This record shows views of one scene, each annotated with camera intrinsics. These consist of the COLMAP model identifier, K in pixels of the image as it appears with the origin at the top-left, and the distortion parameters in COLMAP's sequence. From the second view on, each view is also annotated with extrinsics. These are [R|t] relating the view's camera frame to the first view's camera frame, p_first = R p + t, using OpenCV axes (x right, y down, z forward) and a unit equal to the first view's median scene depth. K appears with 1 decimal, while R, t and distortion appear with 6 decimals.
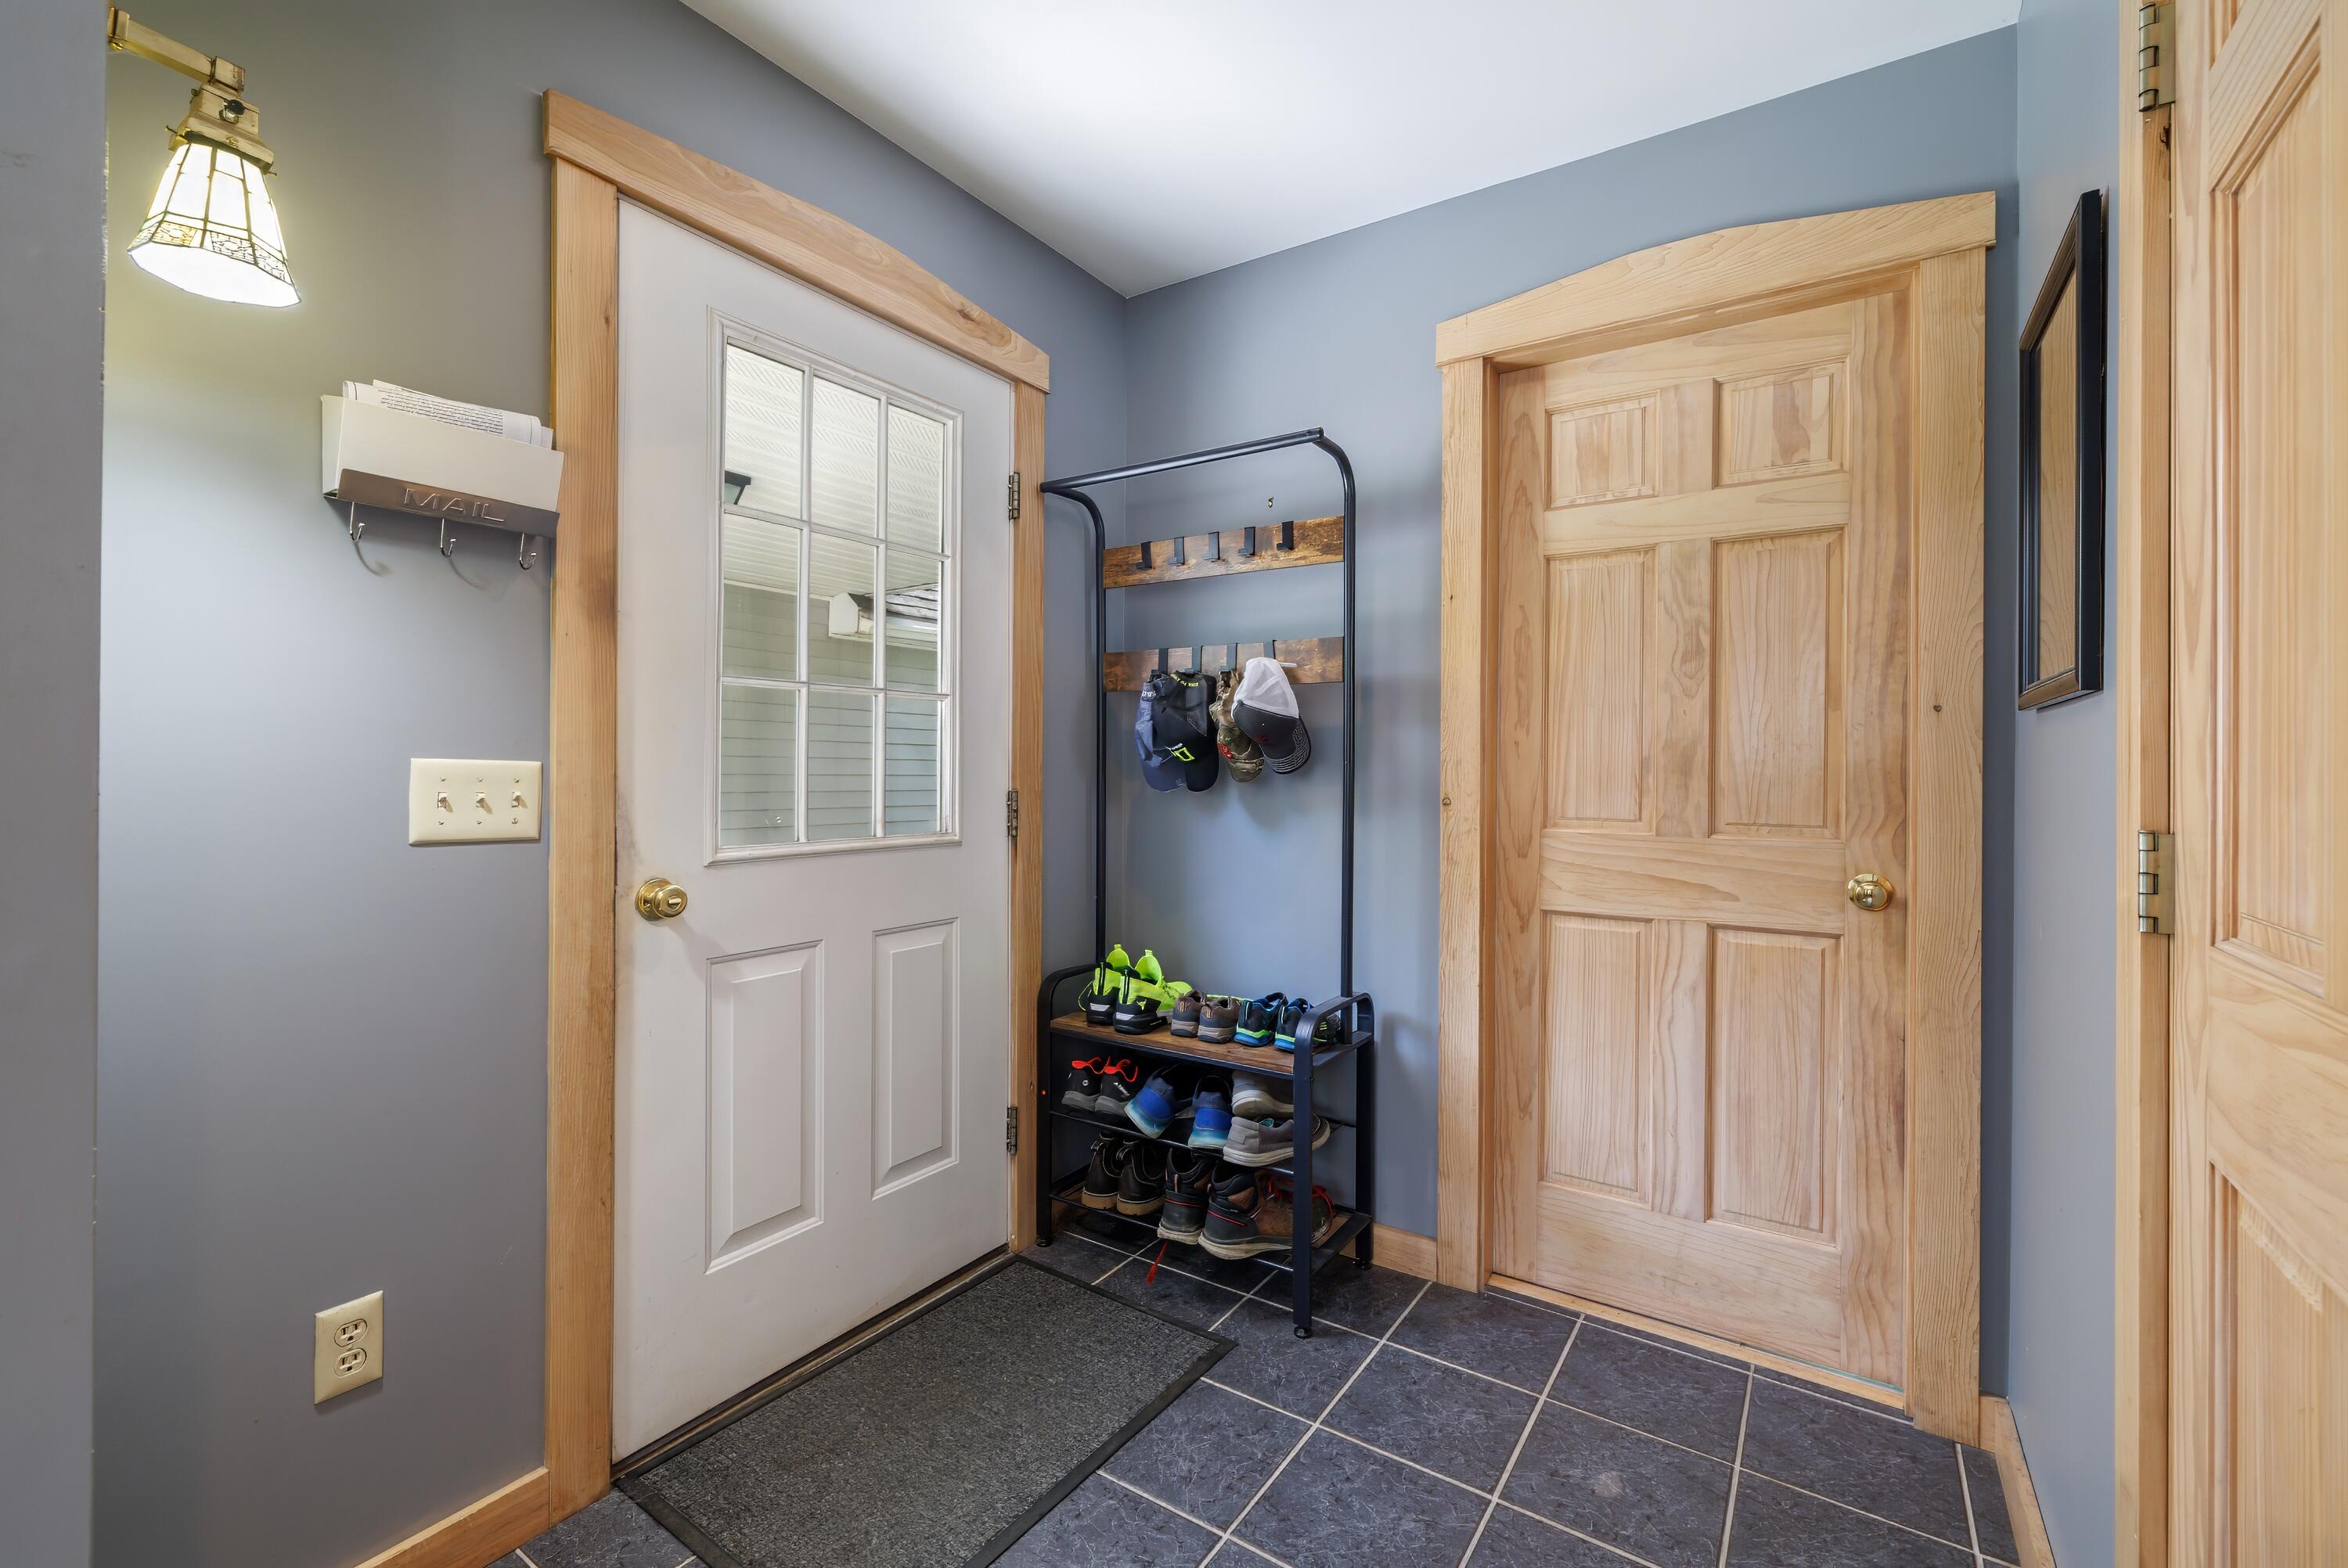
lens RADIAL K [[994.3, 0, 1174.3], [0, 994.3, 775.2], [0, 0, 1]] dist [0.000866, 0.000273]
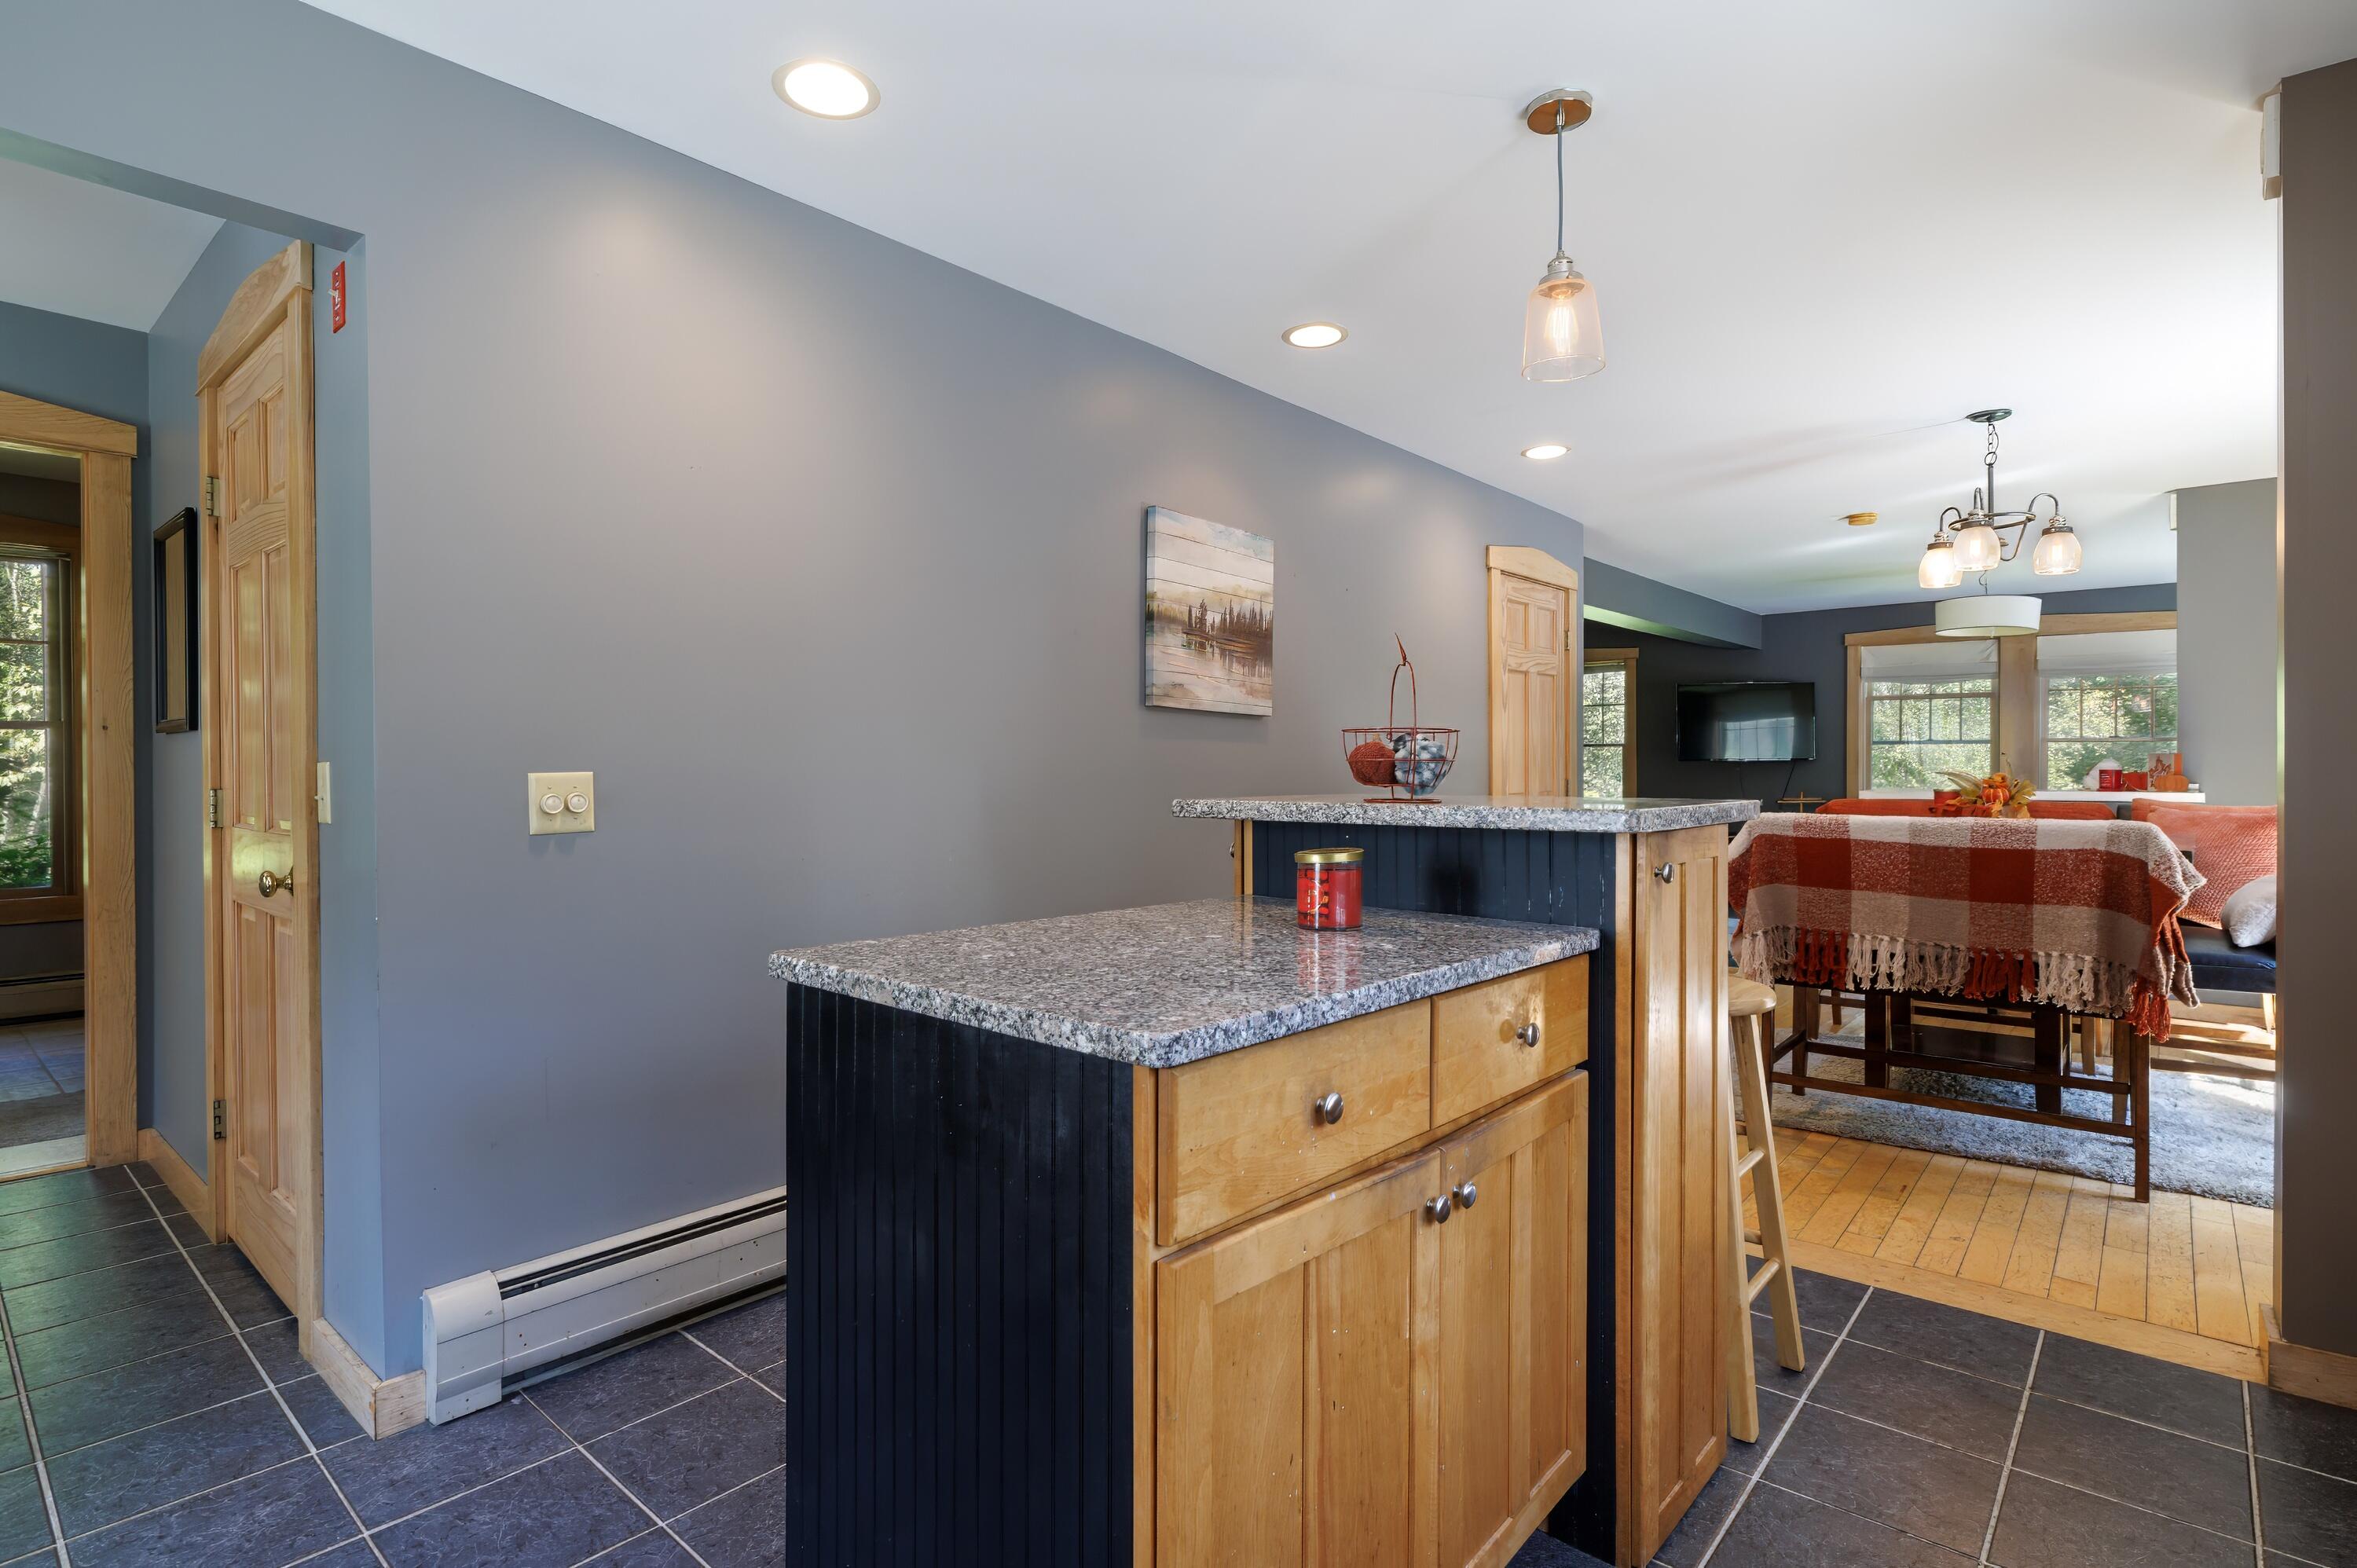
lens RADIAL K [[1182.3, 0, 1169.0], [0, 1182.3, 771.3], [0, 0, 1]] dist [-0.002844, 0.000131]
pose [[0.140934, -0.011081, 0.989957, -1.089281], [0.004490, 0.999934, 0.010554, -0.009867], [-0.990009, 0.002957, 0.140975, -1.206632]]
